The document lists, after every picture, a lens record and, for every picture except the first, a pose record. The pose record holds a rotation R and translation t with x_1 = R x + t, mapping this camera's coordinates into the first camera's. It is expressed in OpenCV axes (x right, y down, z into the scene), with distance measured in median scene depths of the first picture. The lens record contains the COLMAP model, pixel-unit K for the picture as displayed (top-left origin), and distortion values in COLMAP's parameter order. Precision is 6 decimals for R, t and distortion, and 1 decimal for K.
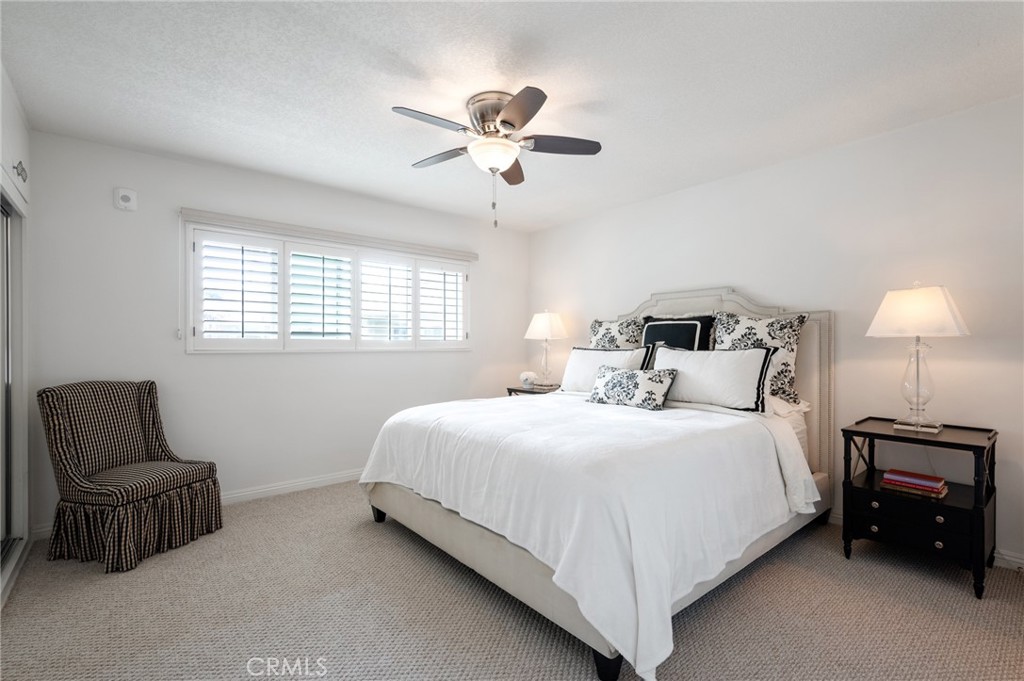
lens RADIAL K [[466.5, 0, 513.3], [0, 466.5, 345.4], [0, 0, 1]] dist [0.002536, 0.000926]
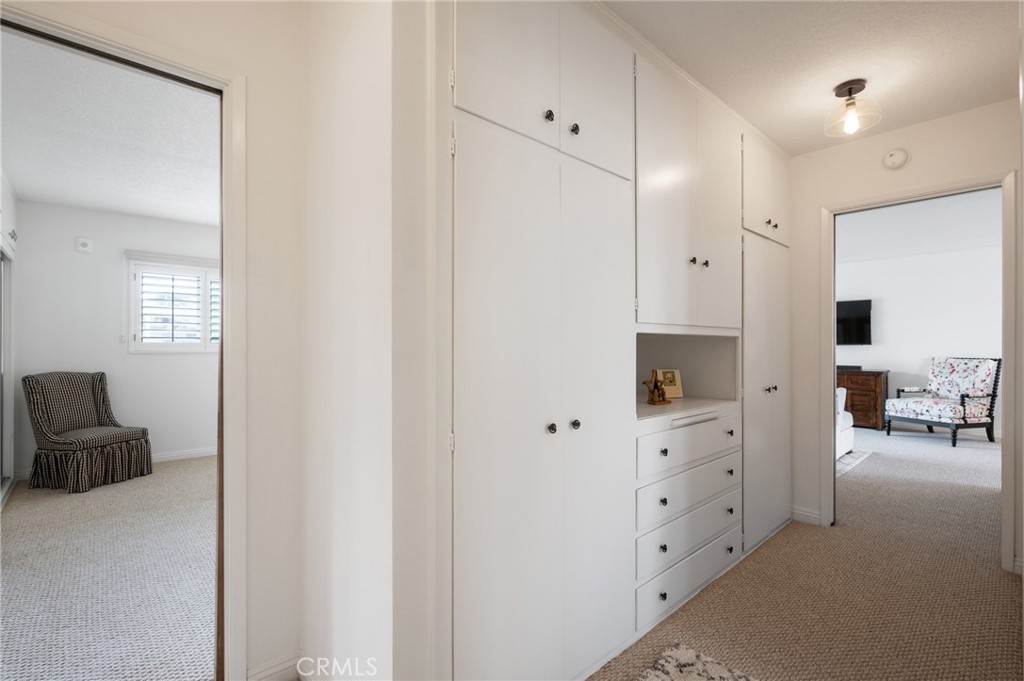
lens RADIAL K [[466.5, 0, 512.5], [0, 466.5, 344.3], [0, 0, 1]] dist [0.002536, 0.000926]
pose [[0.999003, -0.000961, 0.044641, 0.460575], [0.001366, 0.999958, -0.009032, 0.005635], [-0.044631, 0.009083, 0.998962, -0.537690]]
